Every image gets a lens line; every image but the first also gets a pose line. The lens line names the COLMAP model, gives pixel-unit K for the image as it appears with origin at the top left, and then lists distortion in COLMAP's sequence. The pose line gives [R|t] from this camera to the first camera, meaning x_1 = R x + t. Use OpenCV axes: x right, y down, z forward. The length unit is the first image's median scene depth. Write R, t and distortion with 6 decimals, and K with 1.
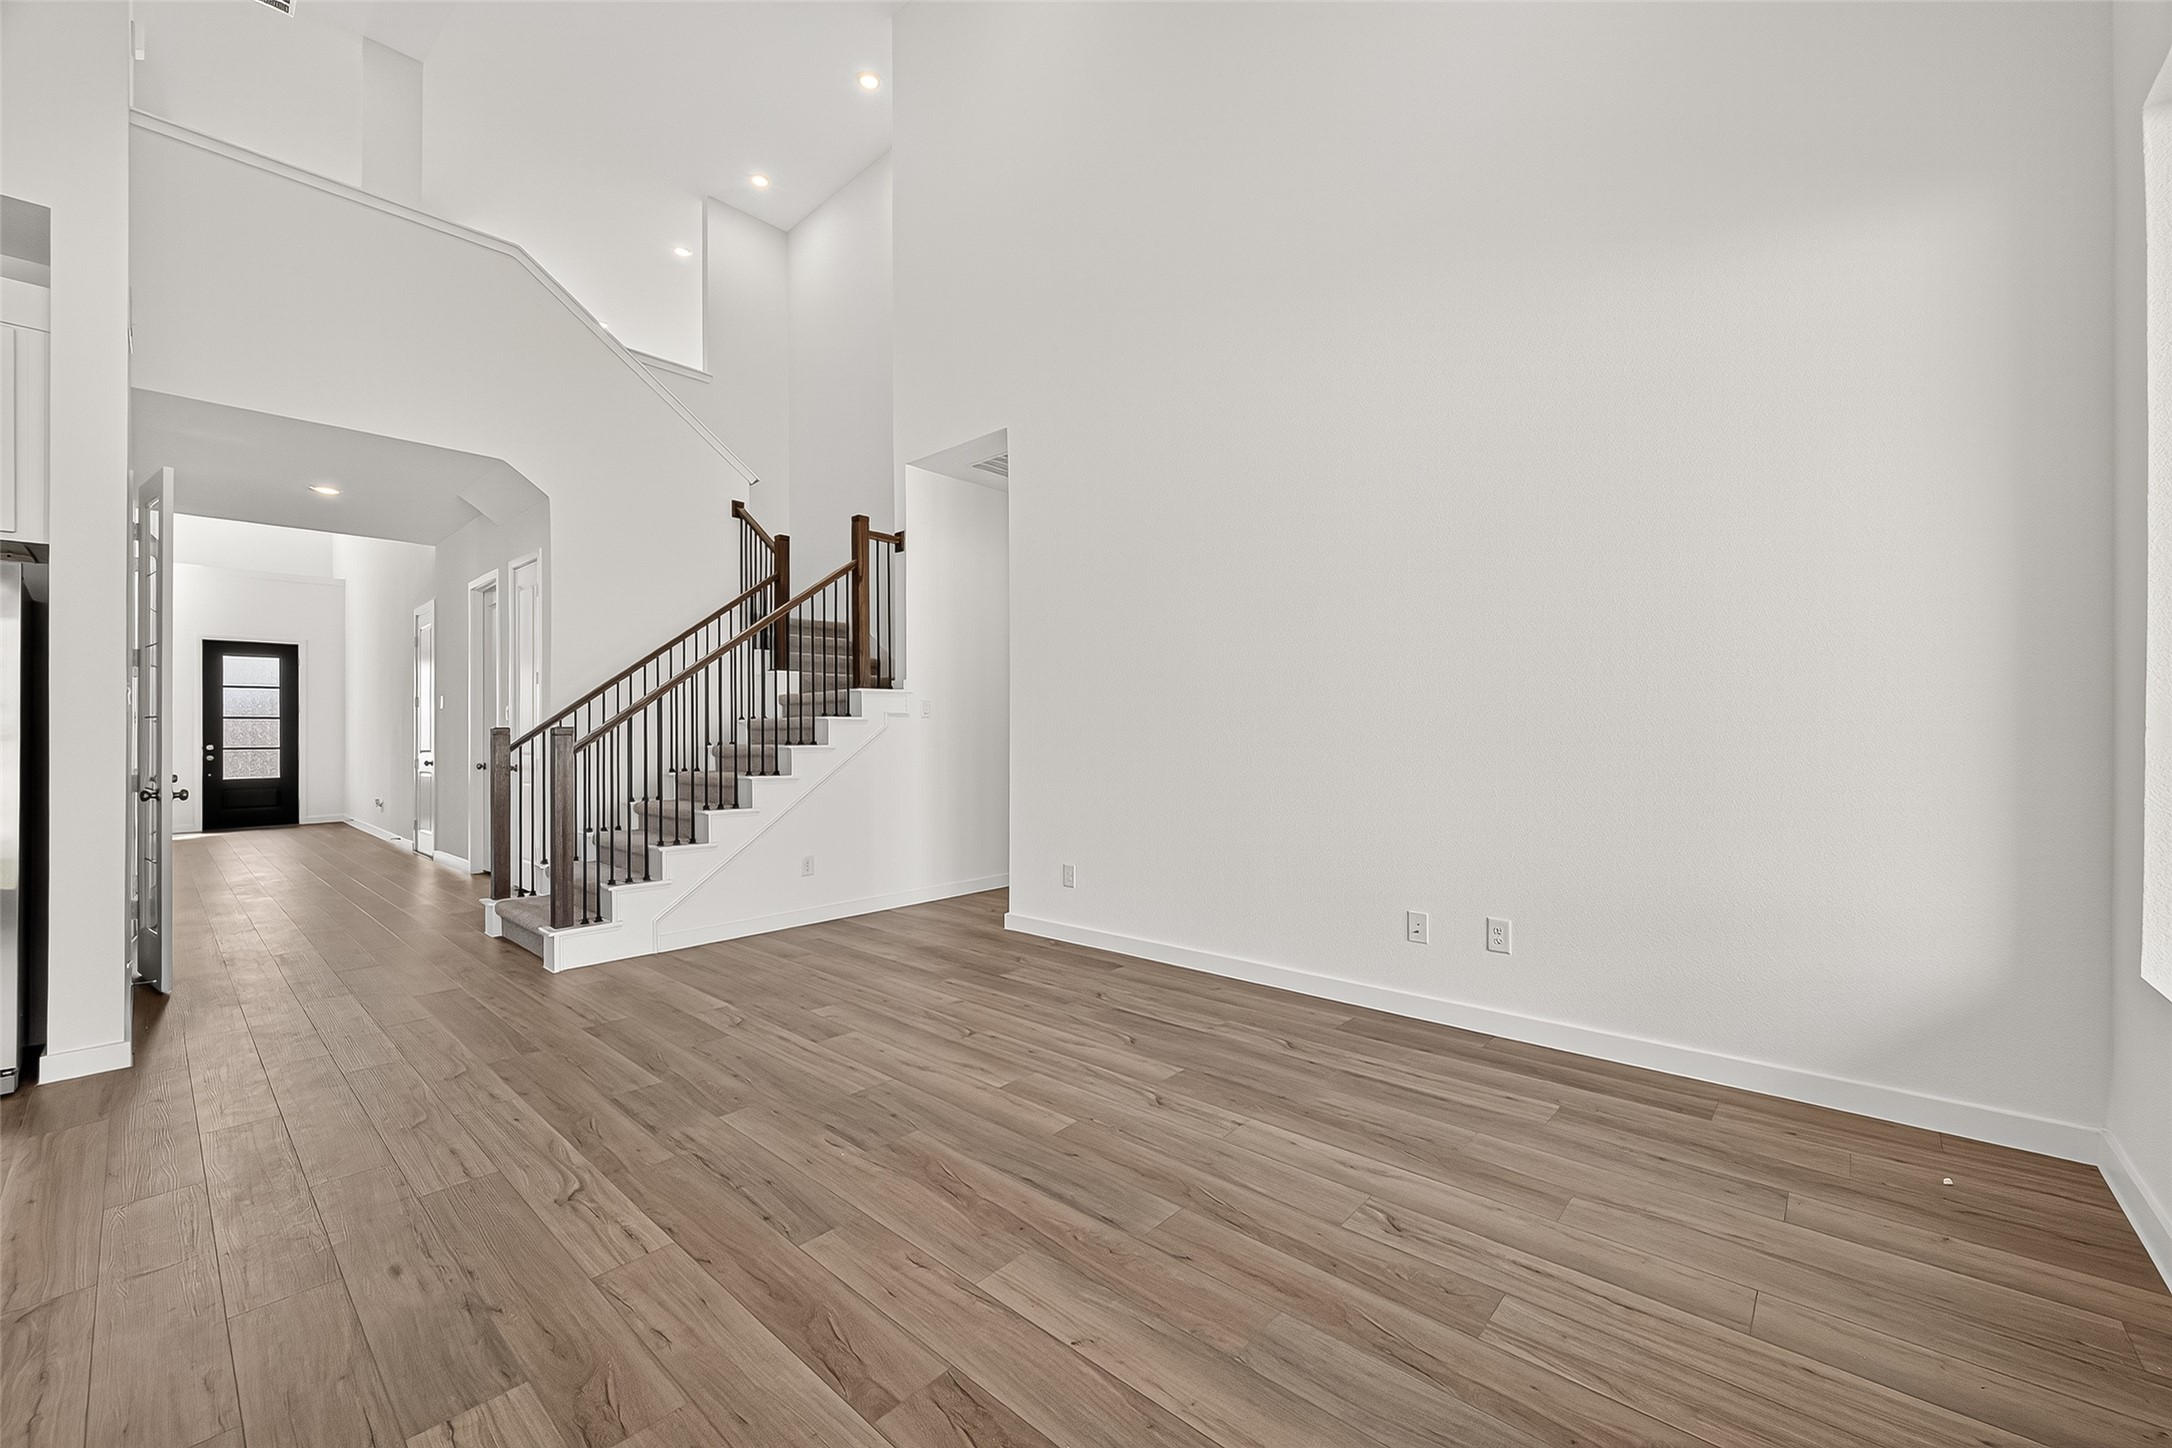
lens RADIAL K [[854.6, 0, 1093.4], [0, 854.6, 727.7], [0, 0, 1]] dist [-0.000814, -0.000163]
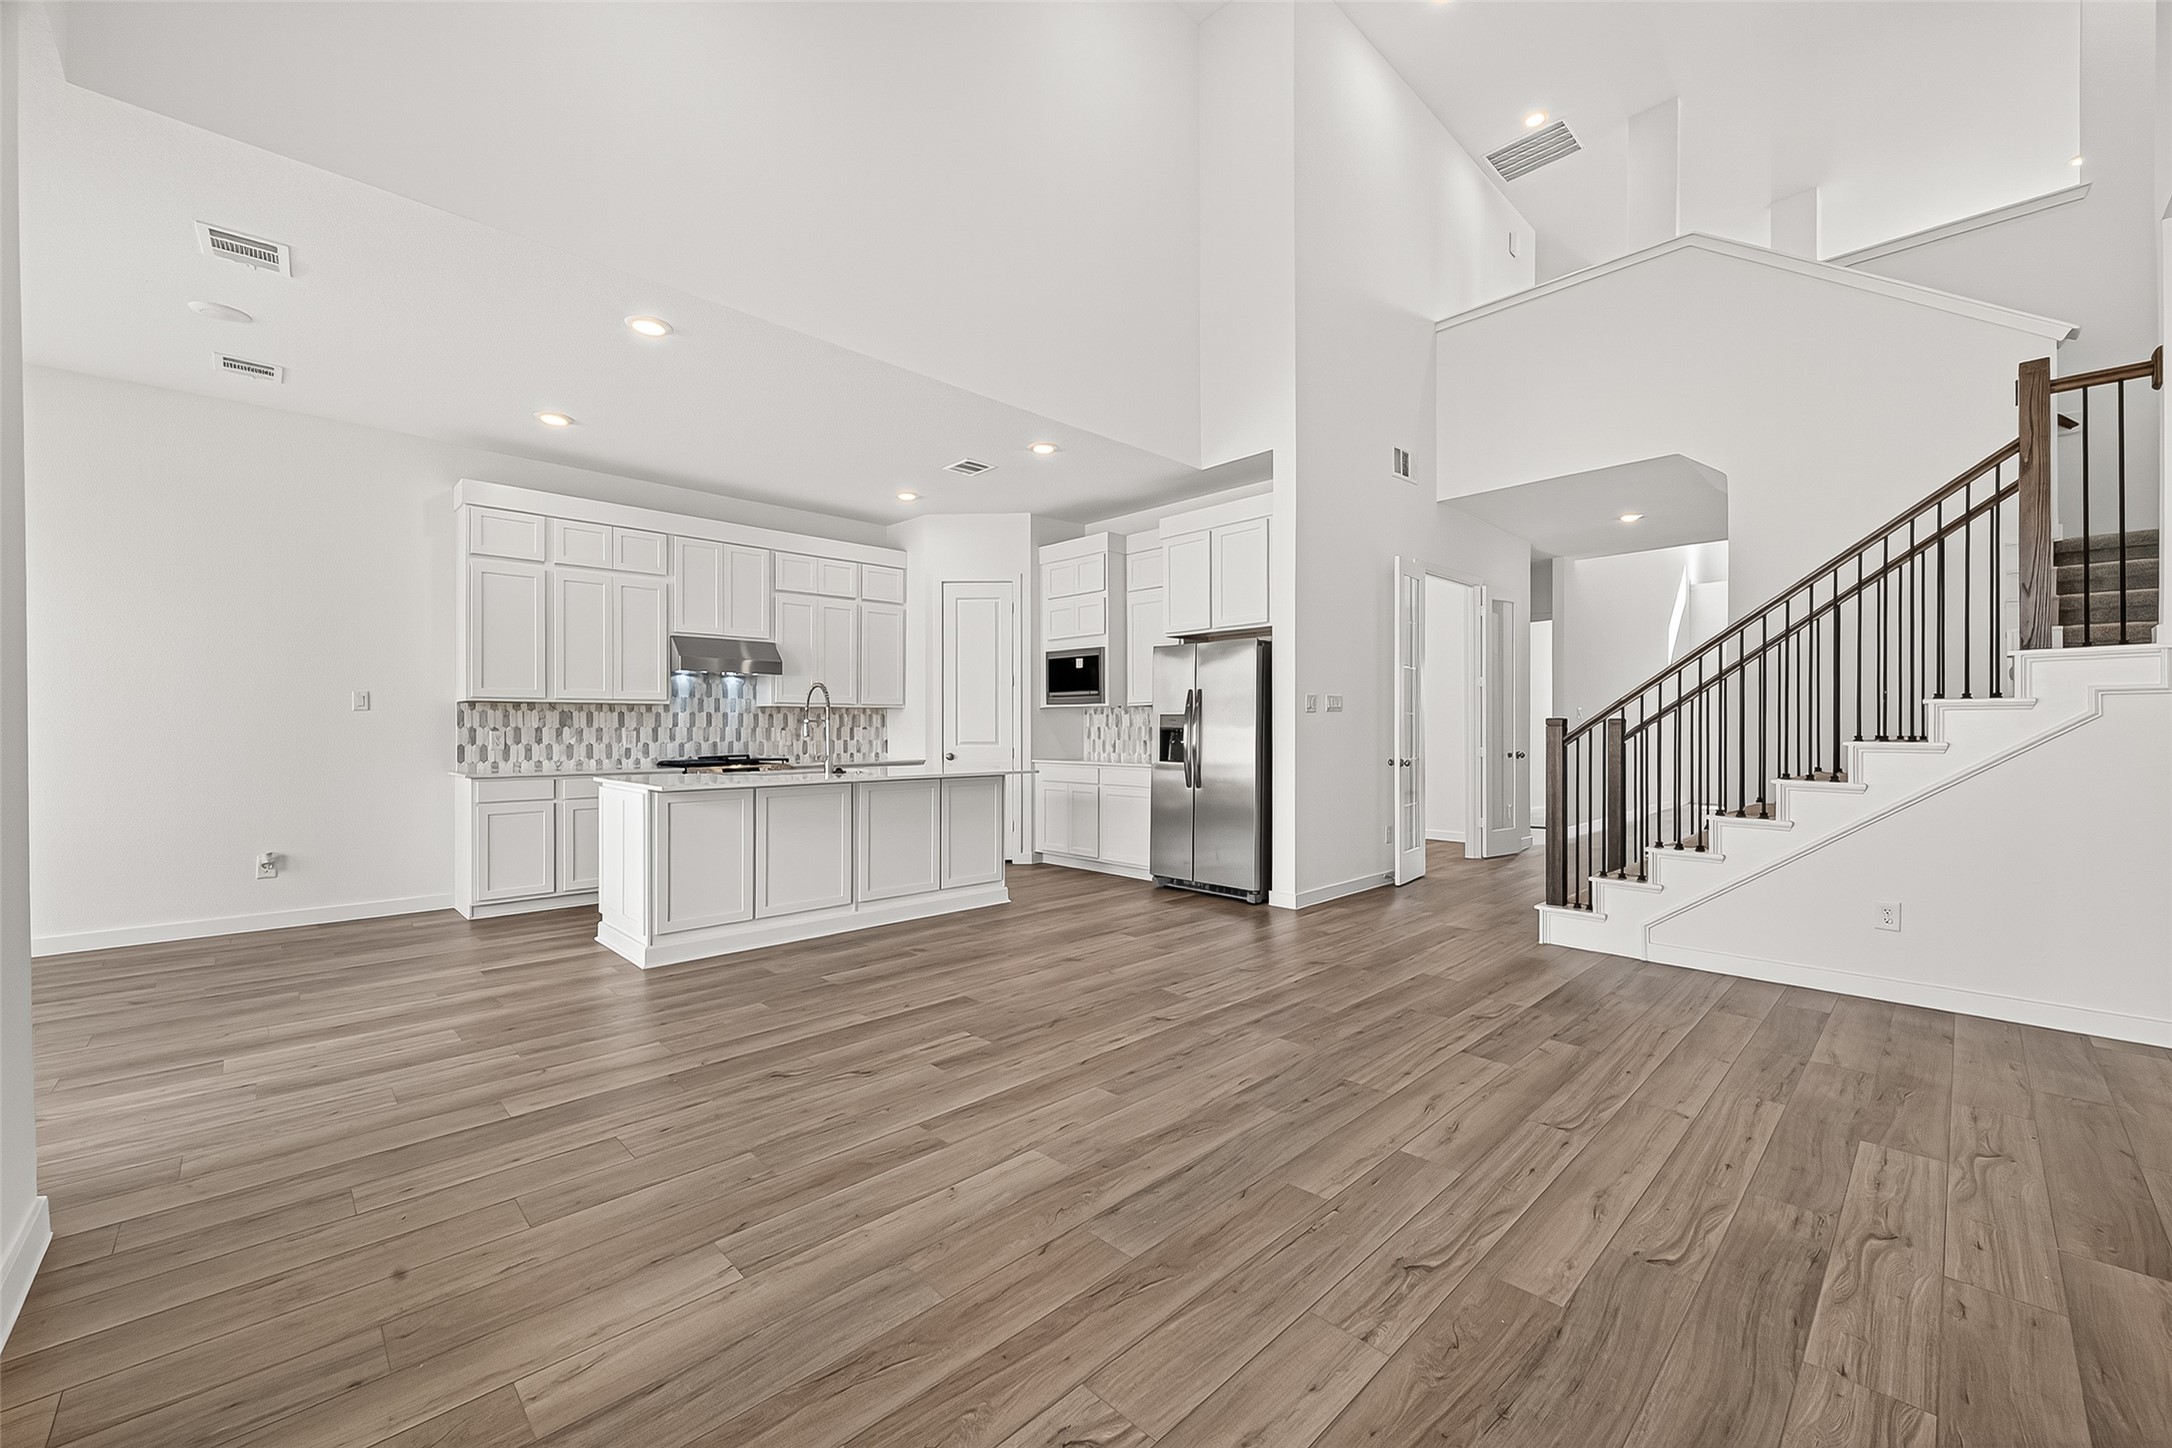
lens RADIAL K [[854.6, 0, 1093.4], [0, 854.6, 727.7], [0, 0, 1]] dist [-0.000814, -0.000163]
pose [[-0.067775, 0.007615, -0.997672, 0.719246], [0.005372, 0.999959, 0.007268, 0.001595], [0.997686, -0.004867, -0.067813, 0.741848]]
